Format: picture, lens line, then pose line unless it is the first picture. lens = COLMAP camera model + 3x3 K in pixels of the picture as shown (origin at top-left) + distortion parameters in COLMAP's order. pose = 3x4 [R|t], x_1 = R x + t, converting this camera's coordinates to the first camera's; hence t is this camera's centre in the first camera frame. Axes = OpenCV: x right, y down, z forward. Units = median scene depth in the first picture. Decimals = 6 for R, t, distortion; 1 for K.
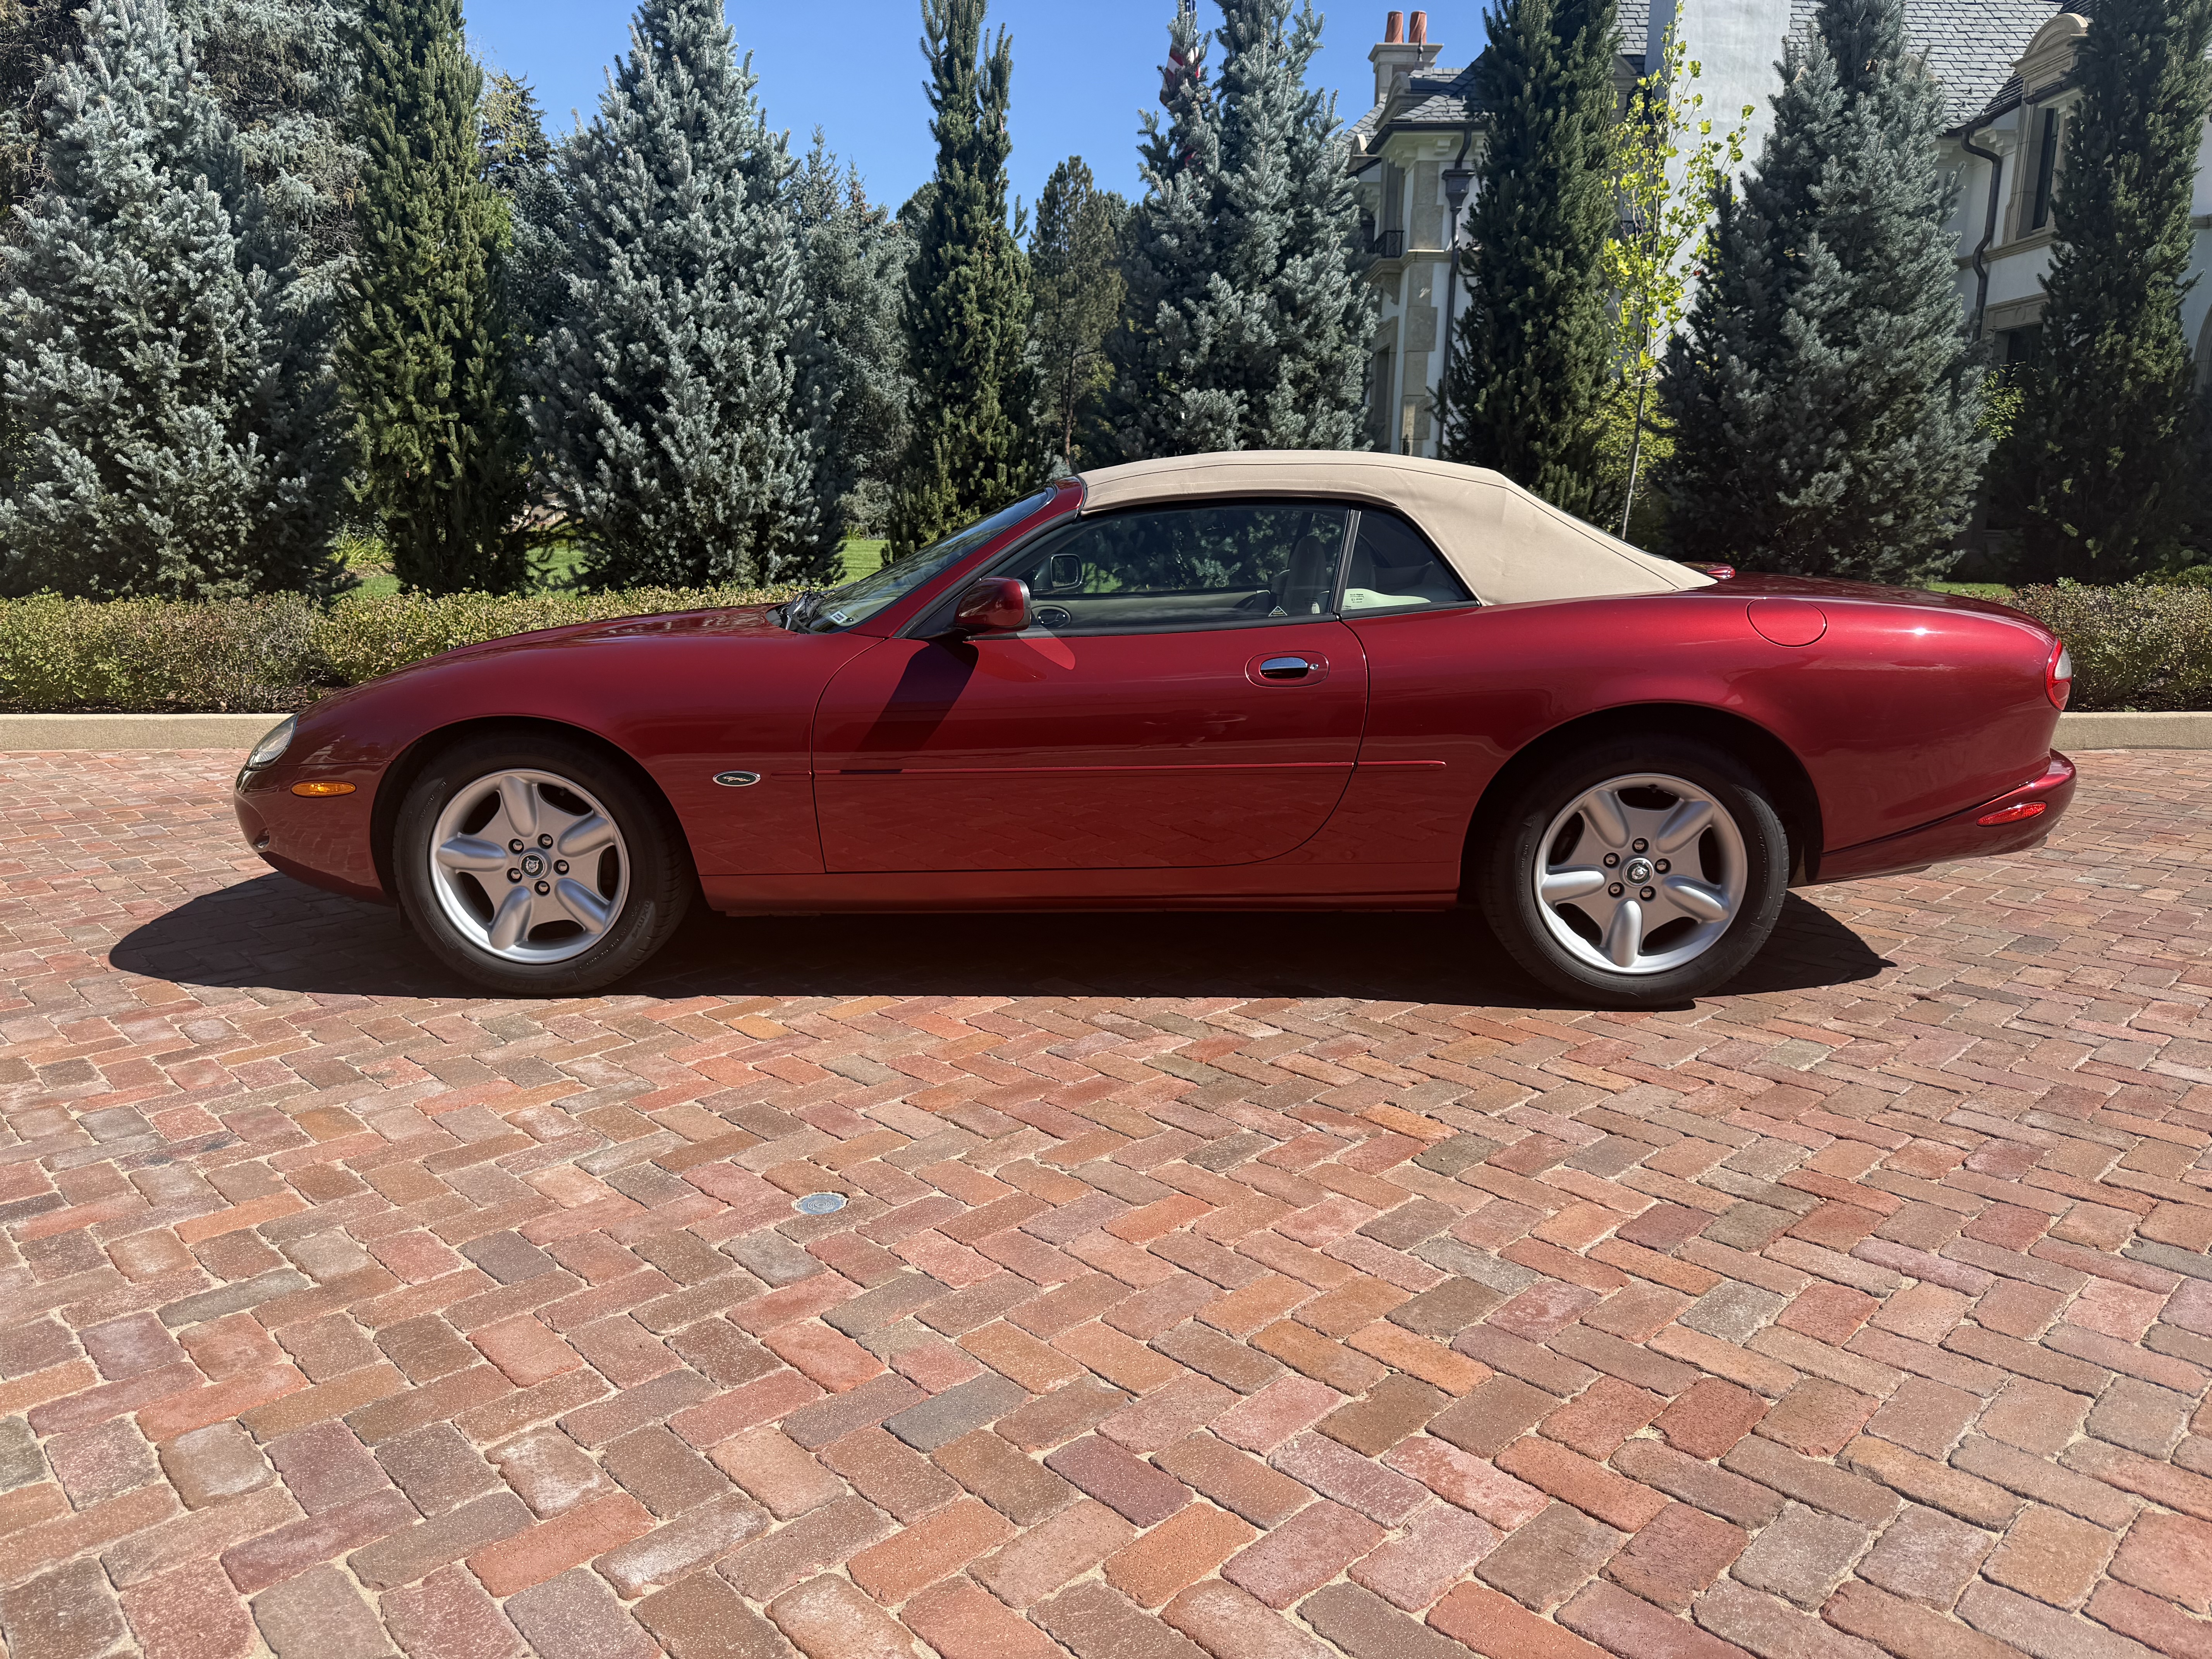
lens RADIAL K [[1577.2, 0, 1105.3], [0, 1577.2, 843.6], [0, 0, 1]] dist [0.020447, -0.036427]
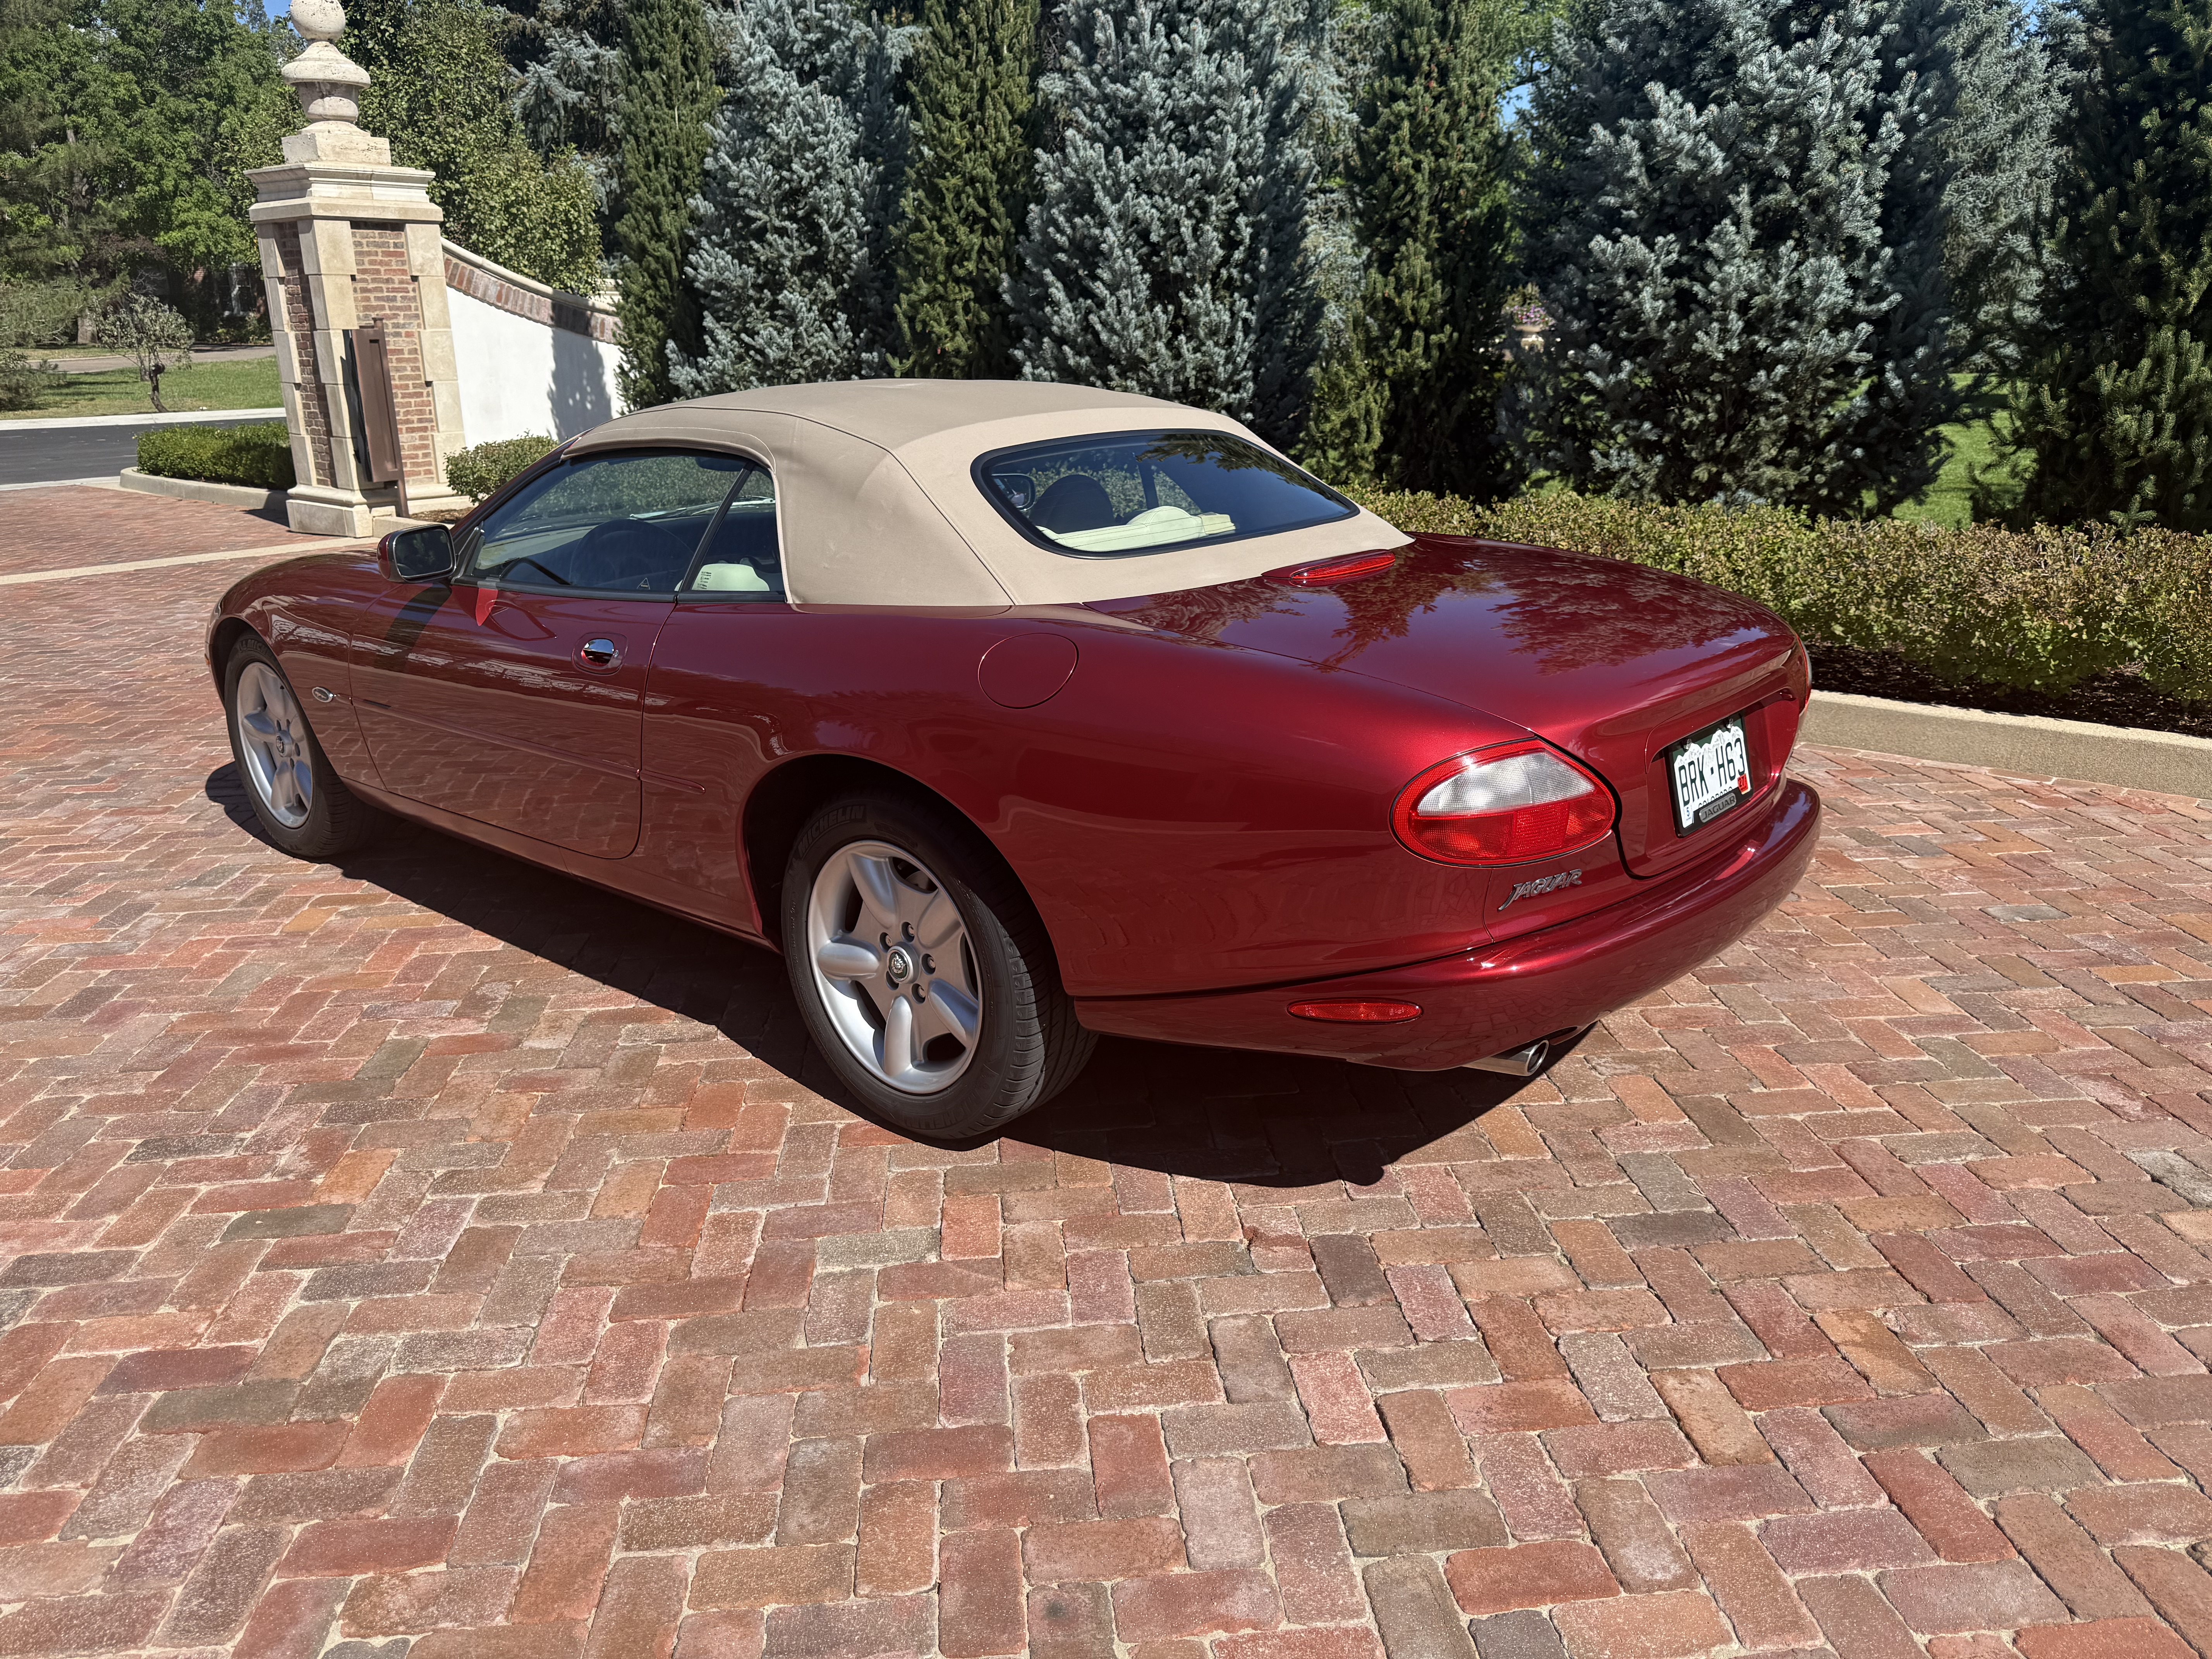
lens RADIAL K [[1577.2, 0, 1105.3], [0, 1577.2, 843.6], [0, 0, 1]] dist [0.020447, -0.036427]
pose [[0.781550, 0.184406, -0.595964, 0.385450], [-0.120752, 0.981963, 0.145489, -0.073424], [0.612044, -0.041743, 0.789721, 0.200909]]
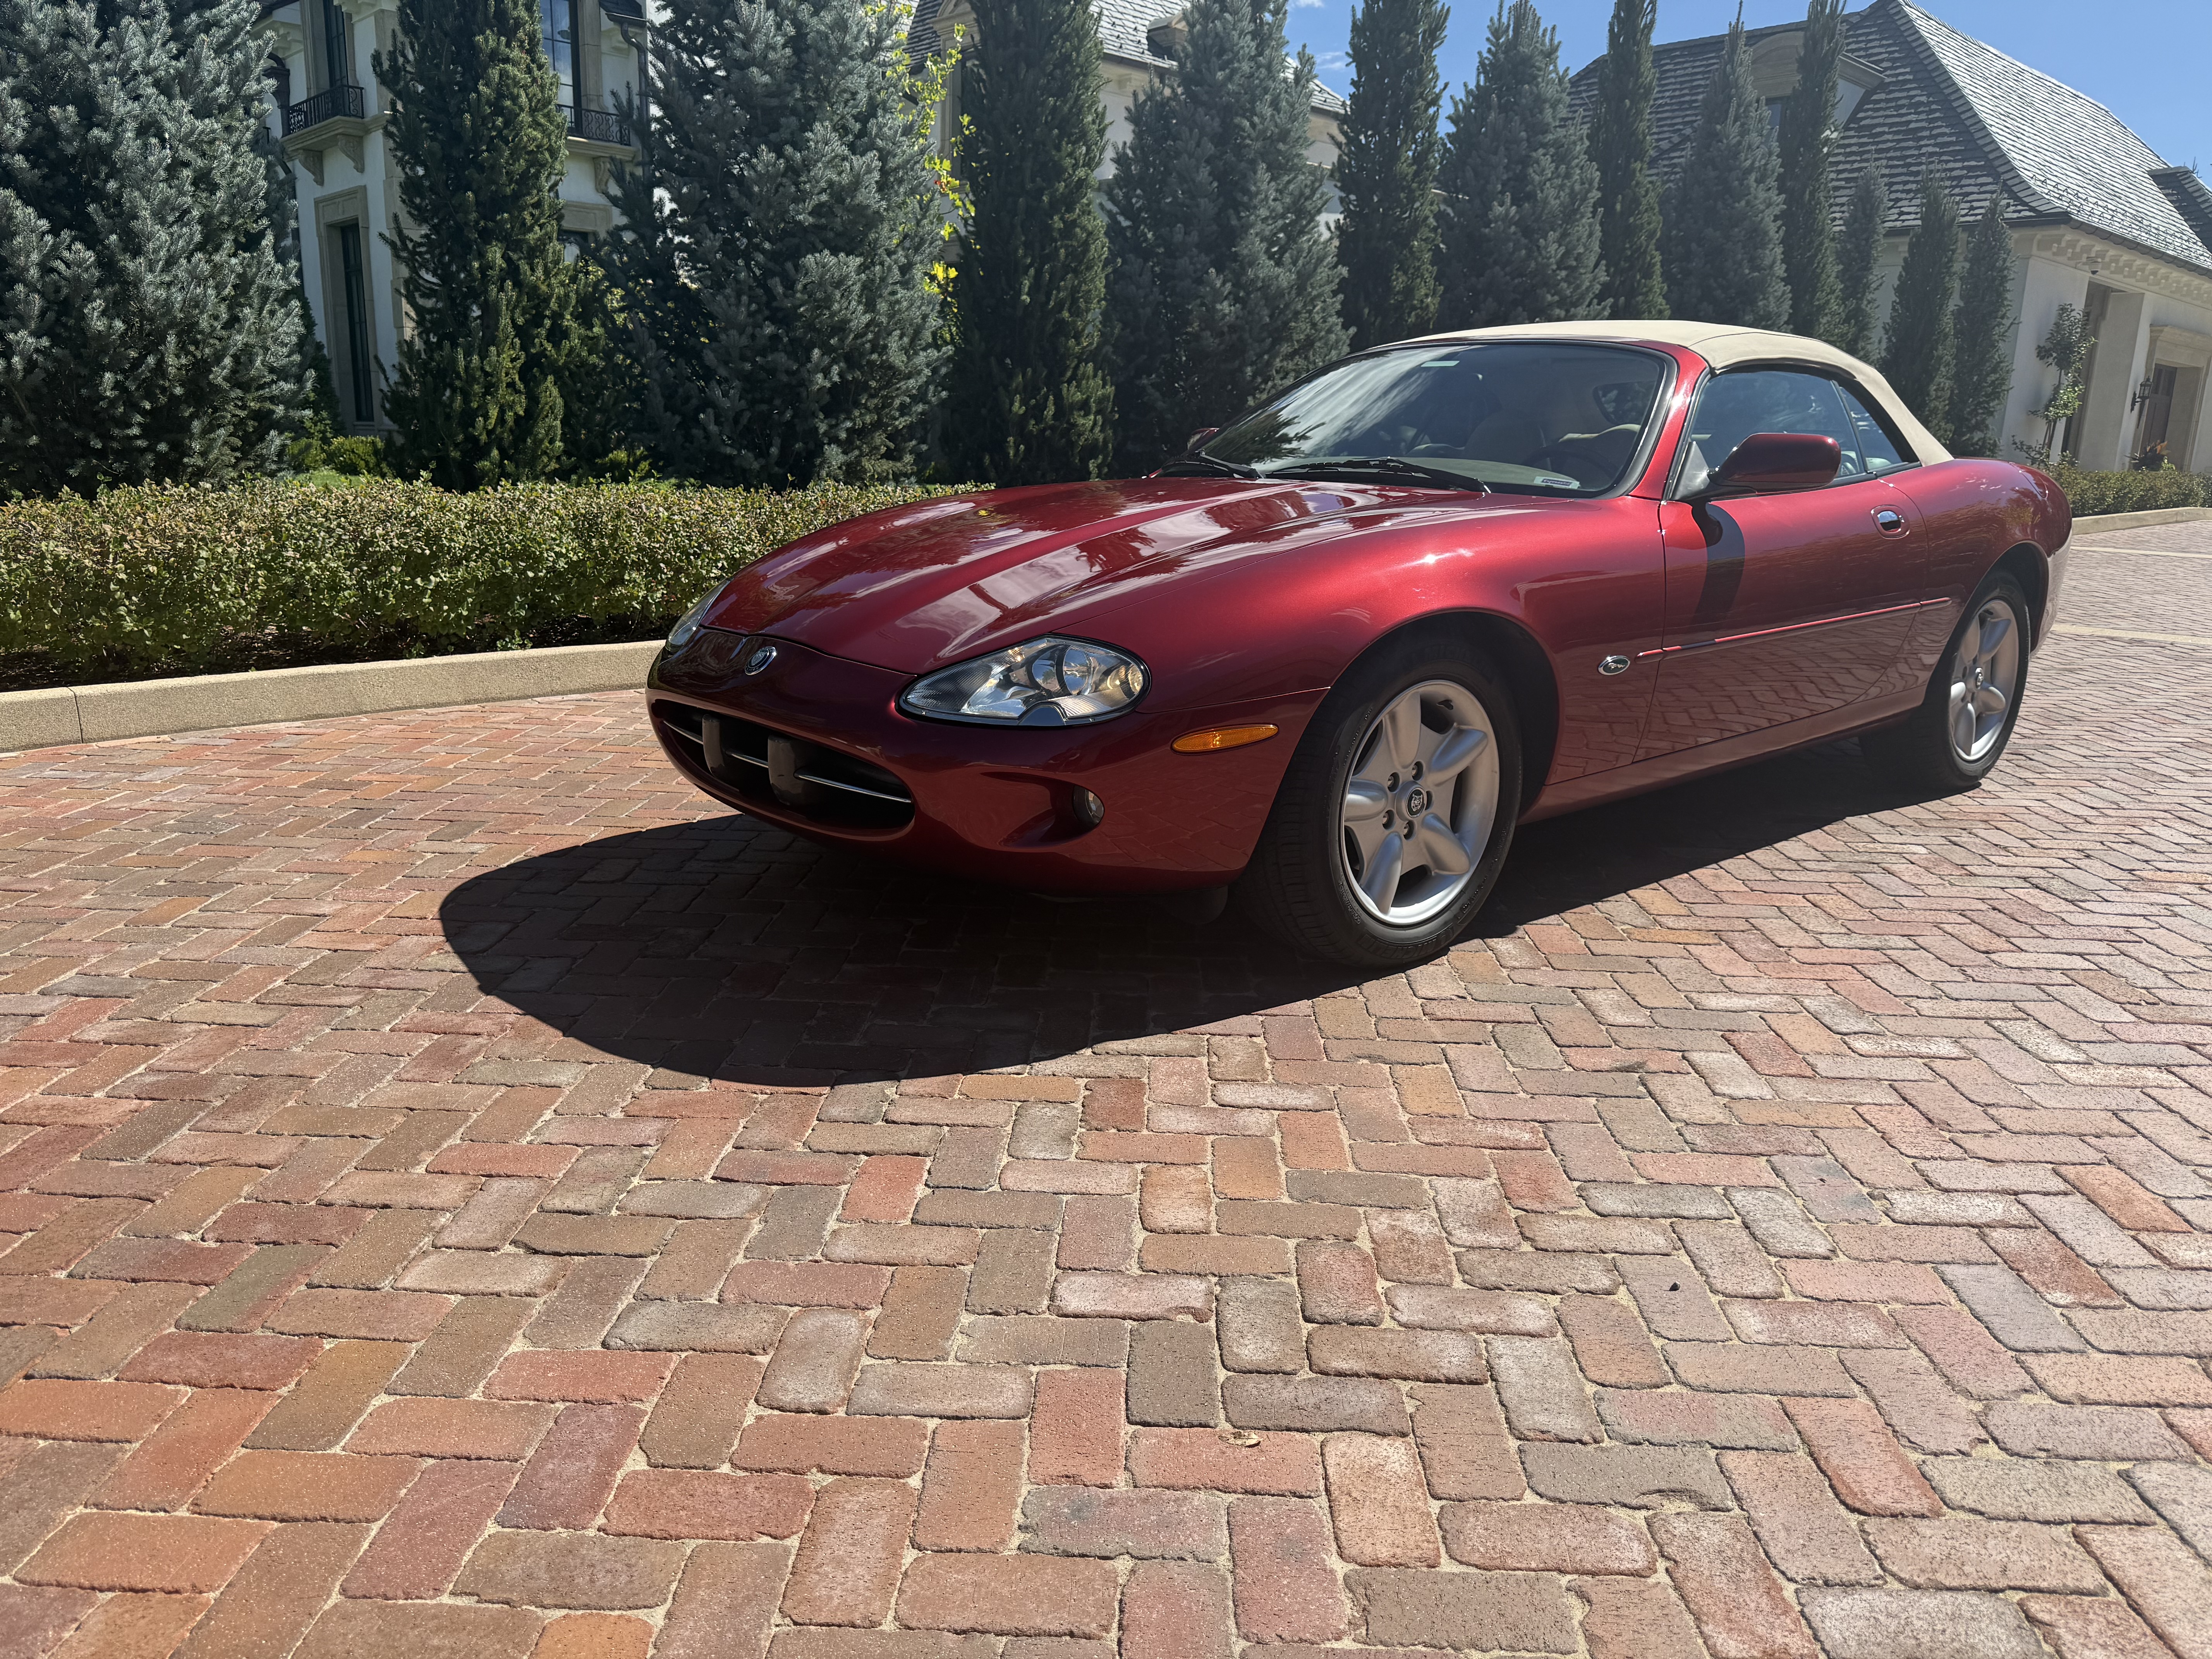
lens RADIAL K [[1577.2, 0, 1105.3], [0, 1577.2, 843.6], [0, 0, 1]] dist [0.020447, -0.036427]
pose [[0.728710, -0.154237, 0.667227, -0.462923], [0.120308, 0.987987, 0.096990, -0.028213], [-0.674172, 0.009595, 0.738512, 0.237778]]
